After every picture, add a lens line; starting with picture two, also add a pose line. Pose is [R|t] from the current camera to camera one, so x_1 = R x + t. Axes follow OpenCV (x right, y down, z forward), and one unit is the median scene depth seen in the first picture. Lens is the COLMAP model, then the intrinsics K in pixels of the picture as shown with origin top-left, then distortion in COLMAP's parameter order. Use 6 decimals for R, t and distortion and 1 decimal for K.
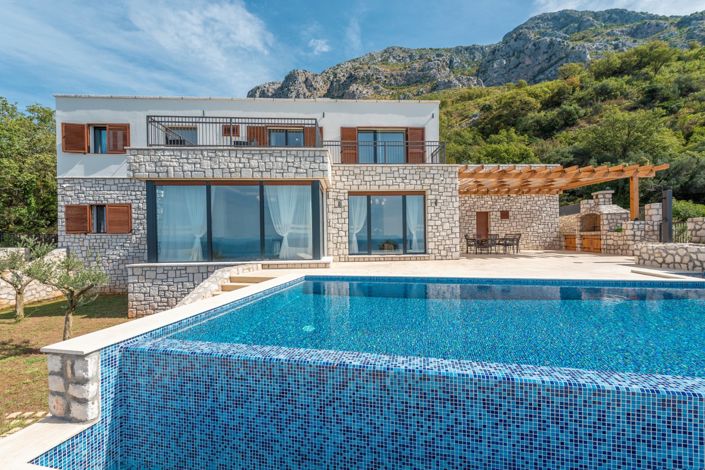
lens RADIAL K [[287.7, 0, 358.6], [0, 287.7, 235.8], [0, 0, 1]] dist [0.004345, -0.000283]
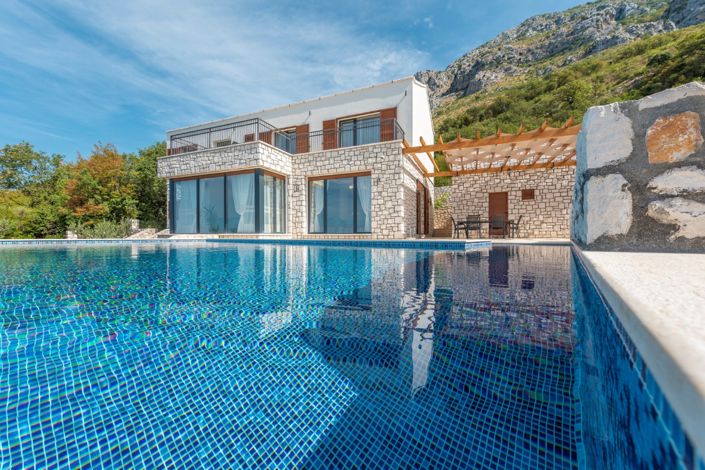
lens RADIAL K [[282.4, 0, 352.5], [0, 282.4, 235.0], [0, 0, 1]] dist [0.003785, 0.000022]
pose [[0.893811, 0.010617, -0.448318, 0.553480], [-0.011594, 0.999933, 0.000565, 0.062290], [0.448293, 0.004693, 0.893874, 0.079192]]
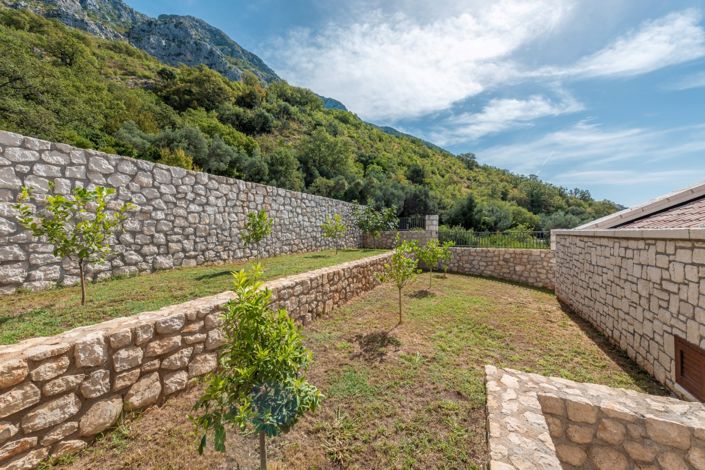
lens RADIAL K [[282.4, 0, 352.5], [0, 282.4, 235.0], [0, 0, 1]] dist [0.003785, 0.000022]
pose [[0.462067, 0.002819, 0.886840, 0.109947], [0.003480, 0.999981, -0.004991, -0.150929], [-0.886838, 0.005393, 0.462049, 1.701148]]
